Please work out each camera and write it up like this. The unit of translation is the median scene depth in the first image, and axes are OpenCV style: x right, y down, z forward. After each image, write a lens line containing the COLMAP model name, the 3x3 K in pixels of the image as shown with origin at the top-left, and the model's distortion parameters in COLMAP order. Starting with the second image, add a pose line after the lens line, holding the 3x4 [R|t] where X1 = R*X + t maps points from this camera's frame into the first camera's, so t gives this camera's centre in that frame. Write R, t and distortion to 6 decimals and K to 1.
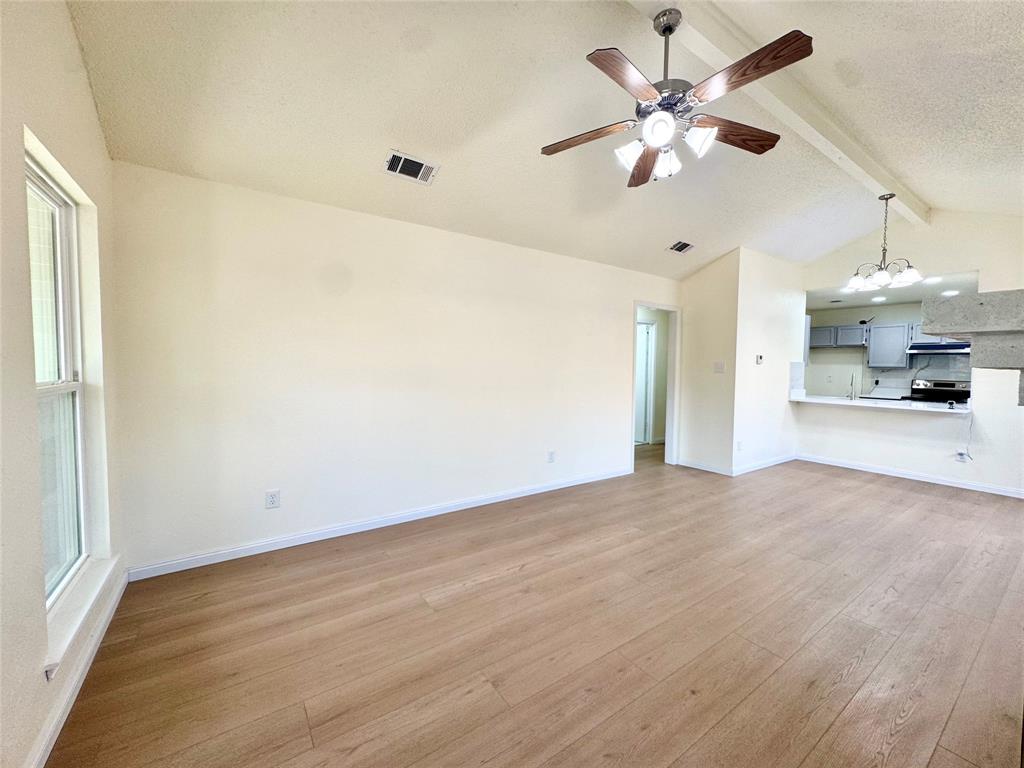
lens RADIAL K [[410.3, 0, 516.6], [0, 410.3, 392.1], [0, 0, 1]] dist [-0.003655, 0.001544]
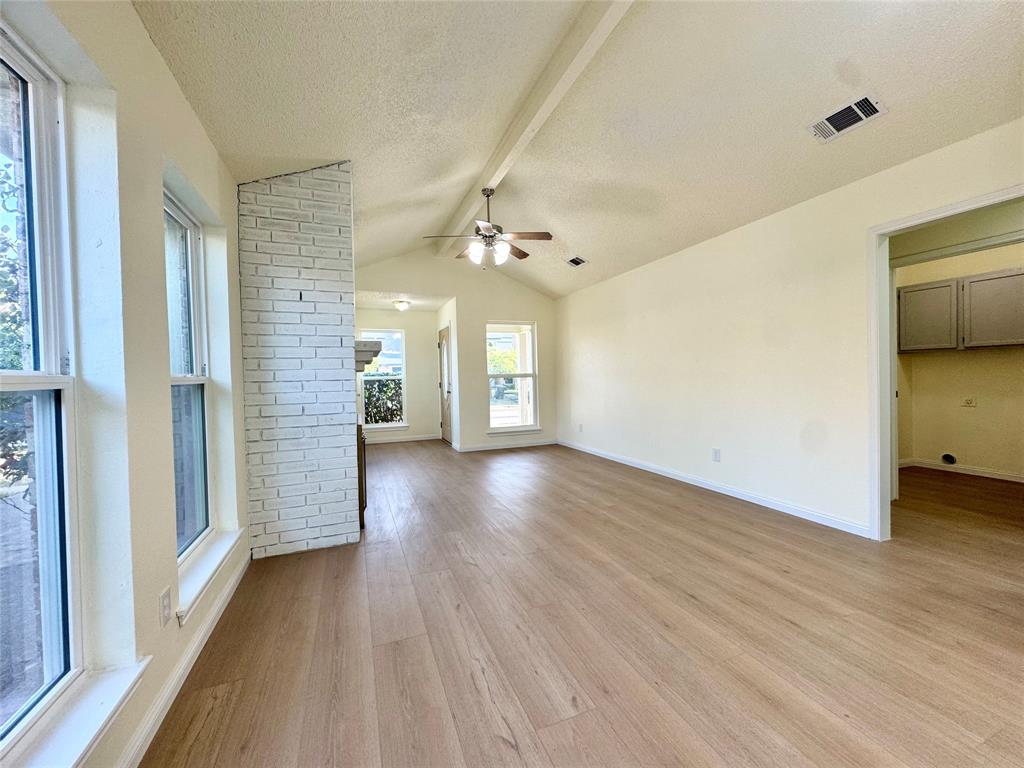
lens RADIAL K [[410.3, 0, 517.4], [0, 410.3, 383.5], [0, 0, 1]] dist [-0.003655, 0.001544]
pose [[-0.215822, 0.012687, -0.976350, 1.272442], [-0.042695, 0.998837, 0.022416, -0.009312], [0.975499, 0.046523, -0.215029, 0.869745]]
